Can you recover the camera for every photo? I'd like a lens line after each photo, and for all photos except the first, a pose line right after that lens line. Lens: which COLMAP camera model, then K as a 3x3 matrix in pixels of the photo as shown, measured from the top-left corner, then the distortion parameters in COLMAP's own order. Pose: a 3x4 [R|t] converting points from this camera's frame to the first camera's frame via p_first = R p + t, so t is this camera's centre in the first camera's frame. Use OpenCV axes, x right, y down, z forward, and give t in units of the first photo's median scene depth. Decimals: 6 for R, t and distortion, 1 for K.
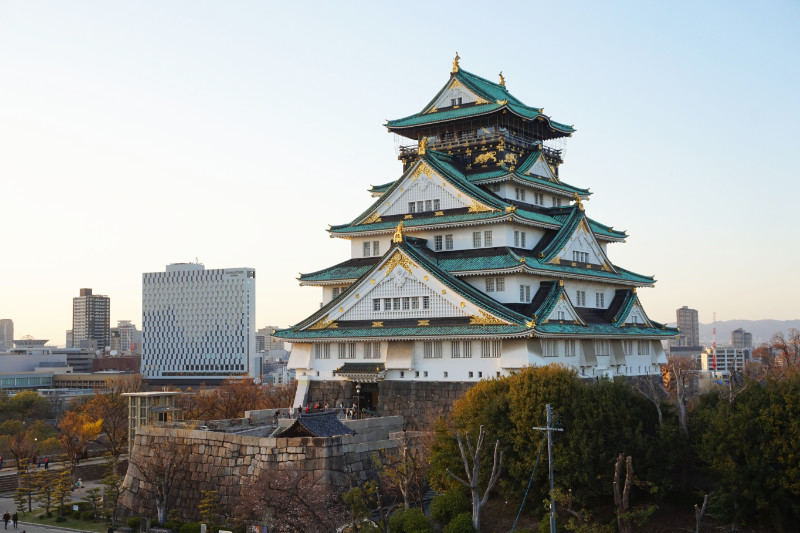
lens RADIAL K [[1000.4, 0, 400.0], [0, 1000.4, 266.5], [0, 0, 1]] dist [-0.006945, -0.002805]
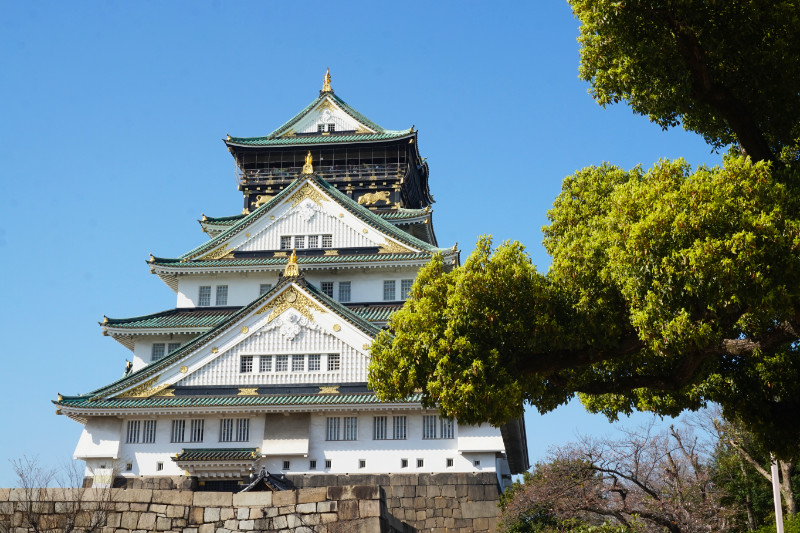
lens RADIAL K [[1127.6, 0, 400.0], [0, 1127.6, 266.5], [0, 0, 1]] dist [0.000396, -0.004730]
pose [[0.883860, 0.154322, 0.441561, -0.282635], [-0.054911, 0.971713, -0.229693, 0.145290], [-0.464518, 0.178769, 0.867332, 0.270841]]
